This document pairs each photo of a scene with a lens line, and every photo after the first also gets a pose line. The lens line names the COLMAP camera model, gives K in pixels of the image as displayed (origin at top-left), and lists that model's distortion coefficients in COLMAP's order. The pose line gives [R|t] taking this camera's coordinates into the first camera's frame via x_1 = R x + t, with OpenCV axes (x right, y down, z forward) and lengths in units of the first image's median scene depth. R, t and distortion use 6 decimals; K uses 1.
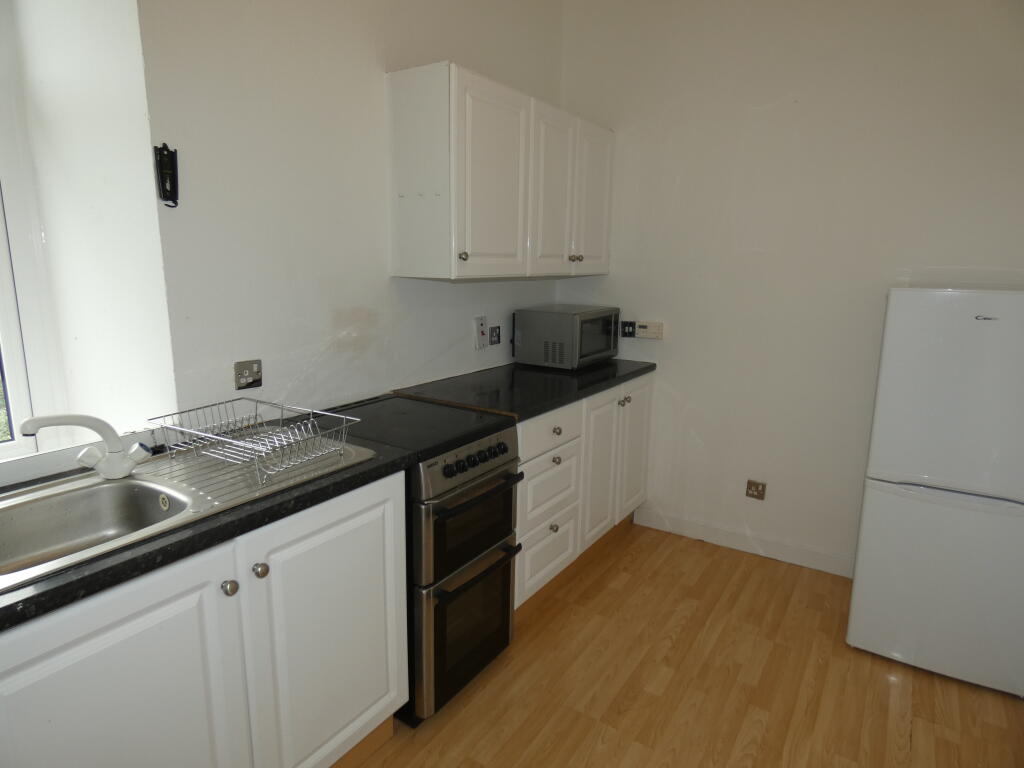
lens RADIAL K [[620.6, 0, 512.0], [0, 620.6, 384.0], [0, 0, 1]] dist [0.000917, 0.000474]
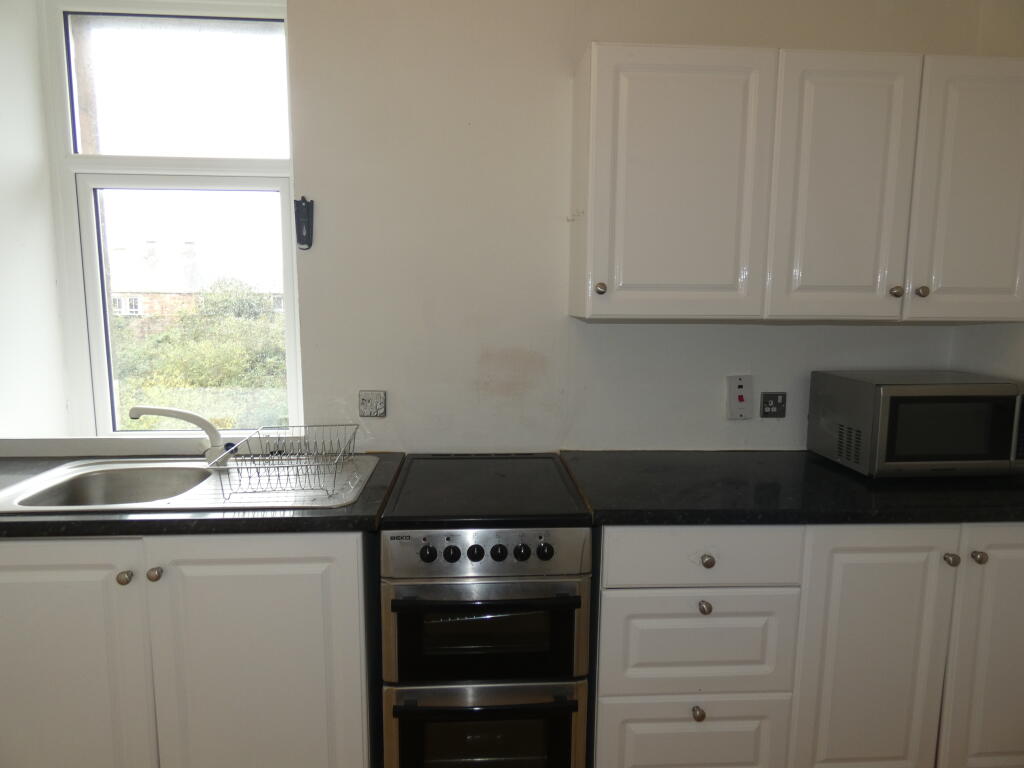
lens RADIAL K [[653.2, 0, 512.0], [0, 653.2, 377.8], [0, 0, 1]] dist [0.007779, 0.001137]
pose [[0.590448, 0.089693, -0.802076, 0.464134], [-0.158267, 0.987378, -0.006094, -0.070997], [0.791406, 0.130541, 0.597190, 0.418151]]
